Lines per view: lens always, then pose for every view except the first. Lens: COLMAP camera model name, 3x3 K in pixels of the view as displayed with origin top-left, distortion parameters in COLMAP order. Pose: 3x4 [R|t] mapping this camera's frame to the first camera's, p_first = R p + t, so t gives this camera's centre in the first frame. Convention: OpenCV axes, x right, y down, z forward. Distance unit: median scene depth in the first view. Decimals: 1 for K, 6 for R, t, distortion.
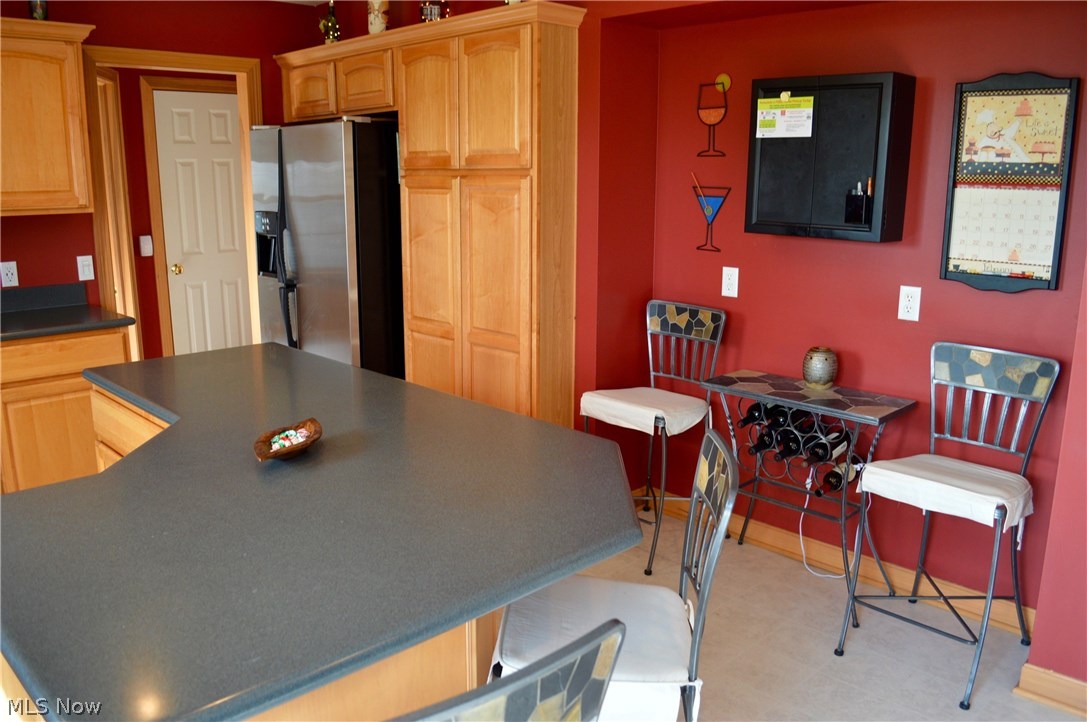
lens RADIAL K [[874.2, 0, 543.5], [0, 874.2, 361.0], [0, 0, 1]] dist [-0.094858, 0.031578]
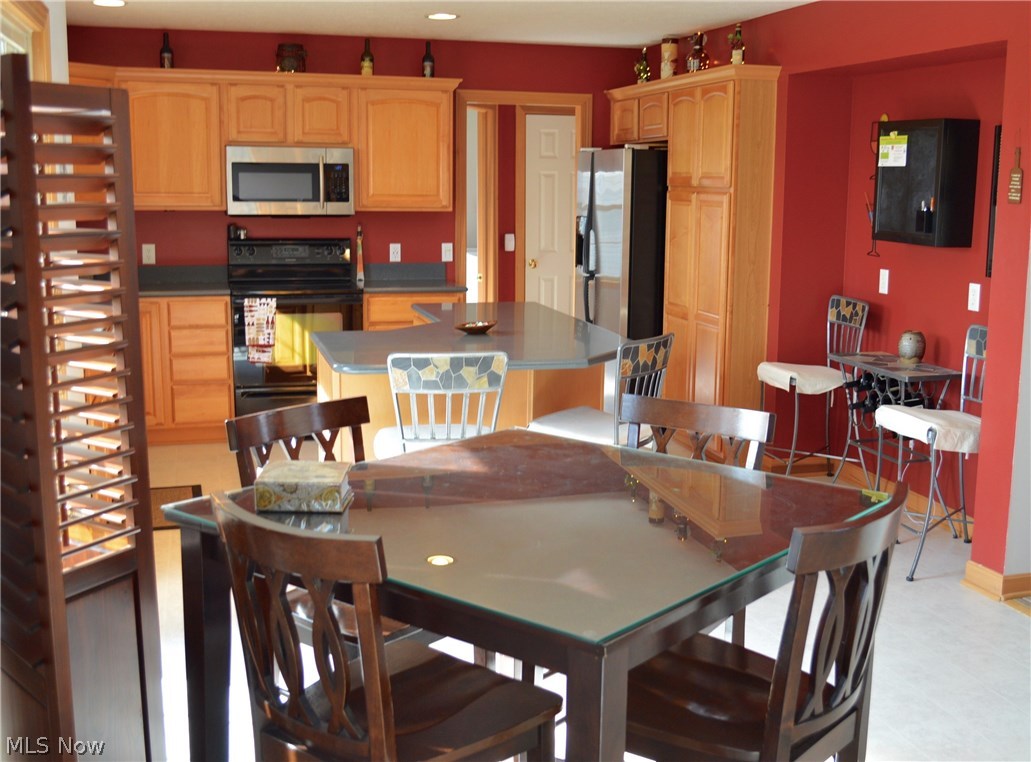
lens RADIAL K [[1220.0, 0, 566.0], [0, 1220.0, 383.9], [0, 0, 1]] dist [-0.069628, -0.014033]
pose [[0.884688, 0.087256, -0.457944, 0.590580], [-0.109552, 0.993731, -0.022295, 0.134193], [0.453128, 0.069893, 0.888701, -0.685269]]
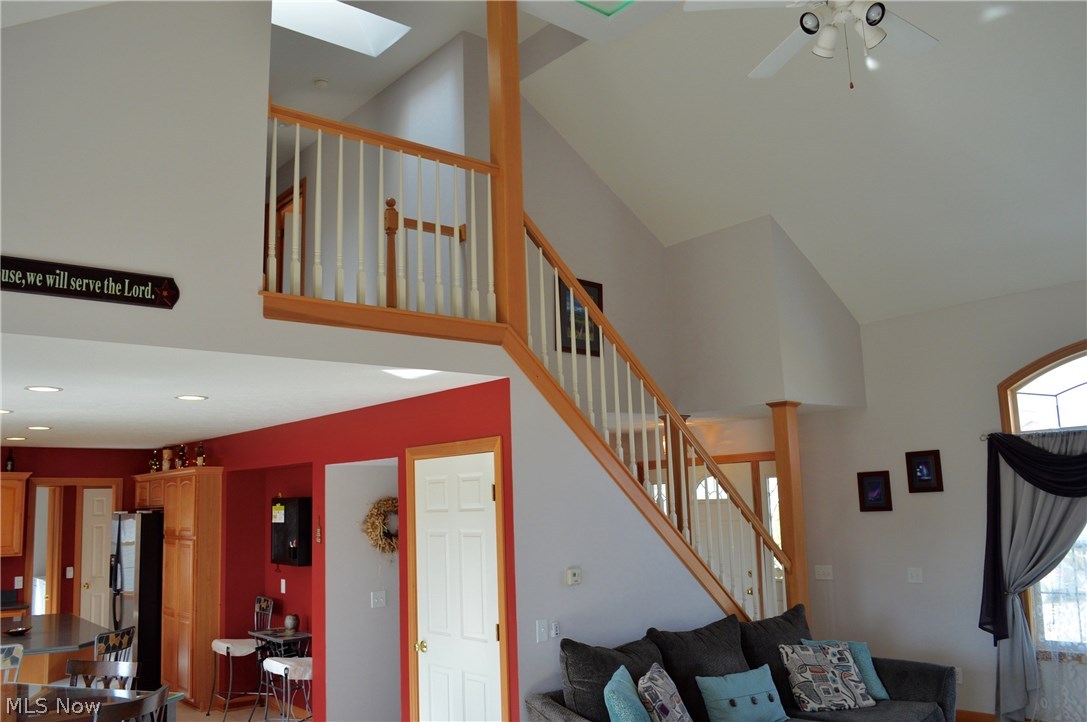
lens RADIAL K [[874.2, 0, 543.5], [0, 874.2, 361.0], [0, 0, 1]] dist [-0.094858, 0.031578]
pose [[0.996513, -0.044650, -0.070487, 0.995556], [0.016180, 0.932149, -0.361713, 0.165277], [0.081855, 0.359311, 0.929621, -1.093190]]
